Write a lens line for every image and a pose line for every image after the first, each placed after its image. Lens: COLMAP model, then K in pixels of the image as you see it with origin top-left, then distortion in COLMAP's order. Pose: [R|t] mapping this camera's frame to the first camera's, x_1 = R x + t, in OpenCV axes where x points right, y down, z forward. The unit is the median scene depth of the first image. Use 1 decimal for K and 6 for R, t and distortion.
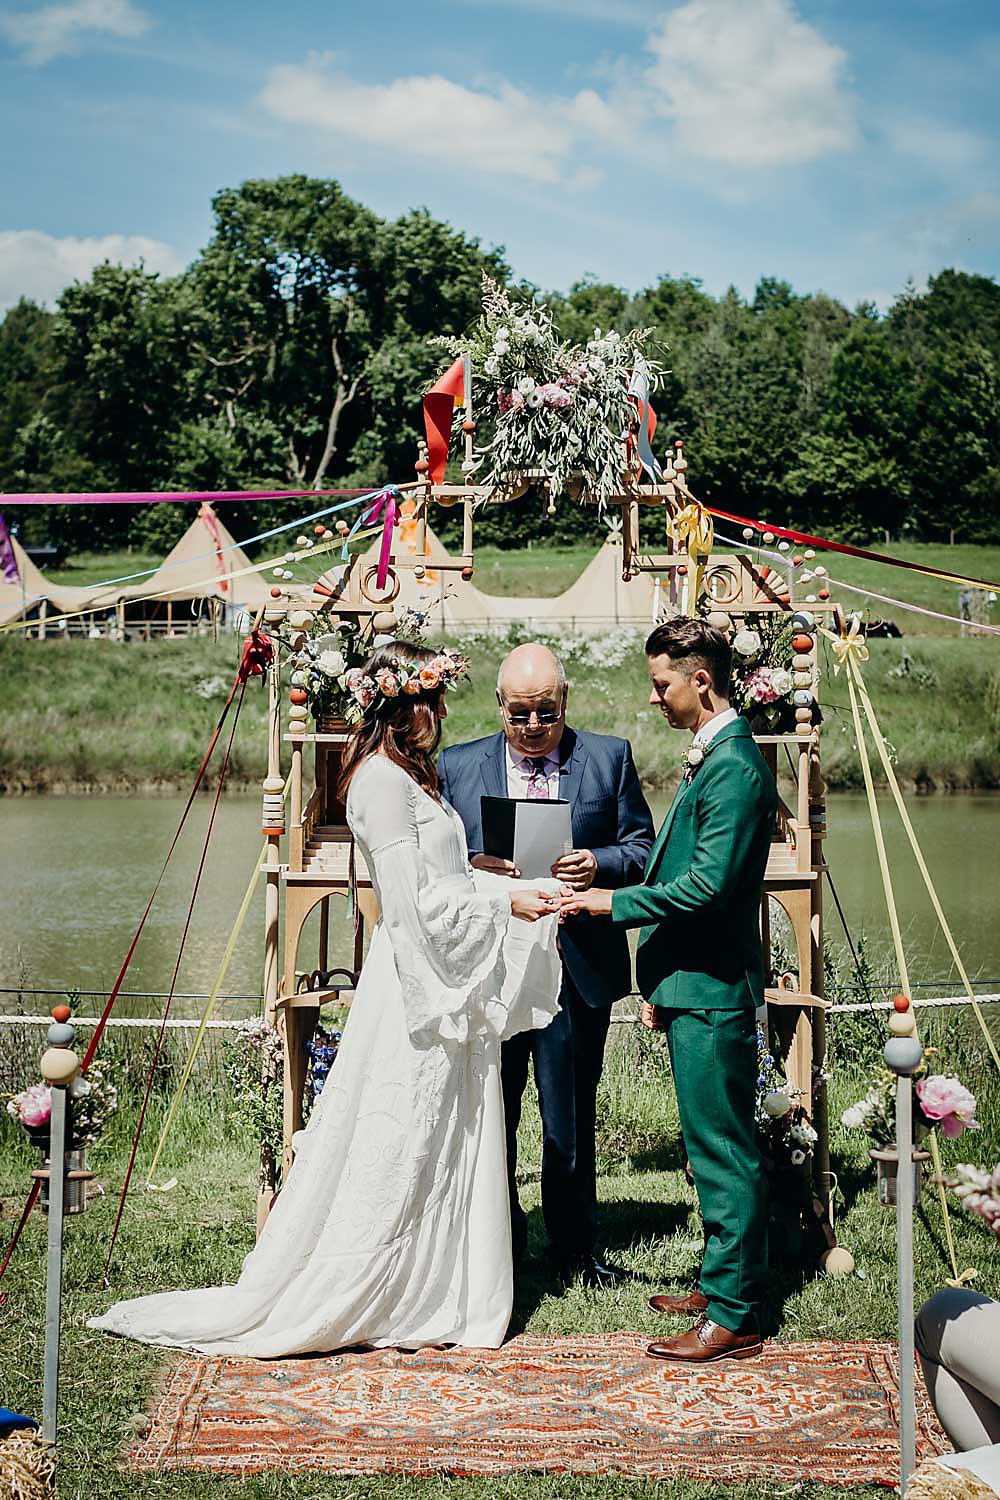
lens RADIAL K [[2446.8, 0, 500.3], [0, 2446.8, 877.0], [0, 0, 1]] dist [-0.006865, 0.009555]
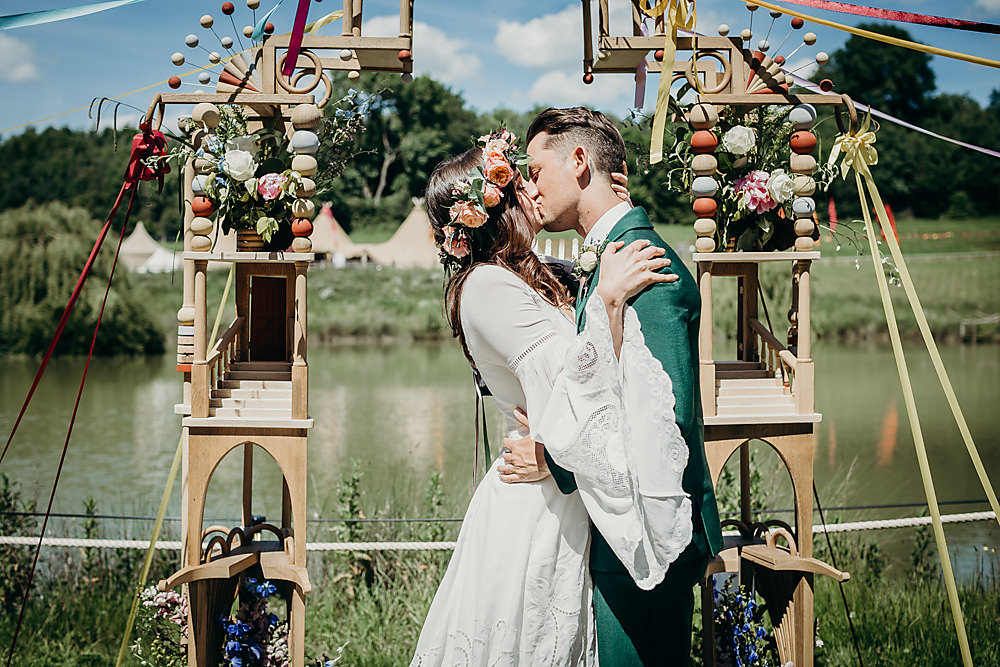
lens RADIAL K [[1013.1, 0, 500.0], [0, 1013.1, 333.5], [0, 0, 1]] dist [-0.063074, 0.002326]
pose [[0.999349, -0.004765, 0.035751, 0.001216], [0.006331, 0.999018, -0.043843, -0.002859], [-0.035507, 0.044041, 0.998399, 0.125116]]
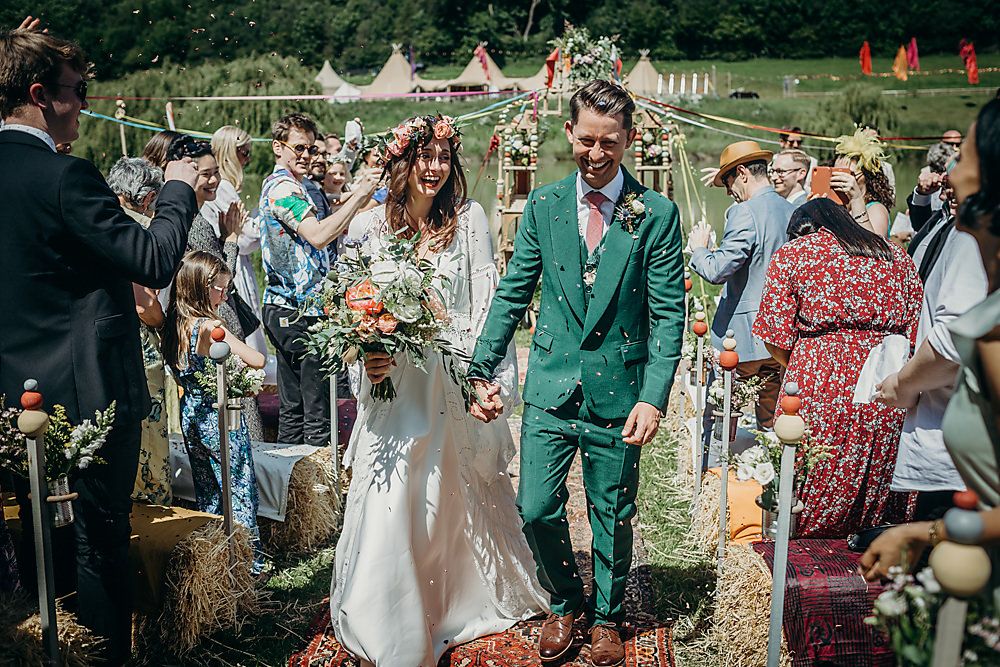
lens RADIAL K [[1013.1, 0, 500.0], [0, 1013.1, 333.5], [0, 0, 1]] dist [-0.063074, 0.002326]
pose [[0.994643, 0.009817, -0.102905, 0.008956], [0.004729, 0.990117, 0.140167, -0.005290], [0.103264, -0.139903, 0.984766, -0.066536]]
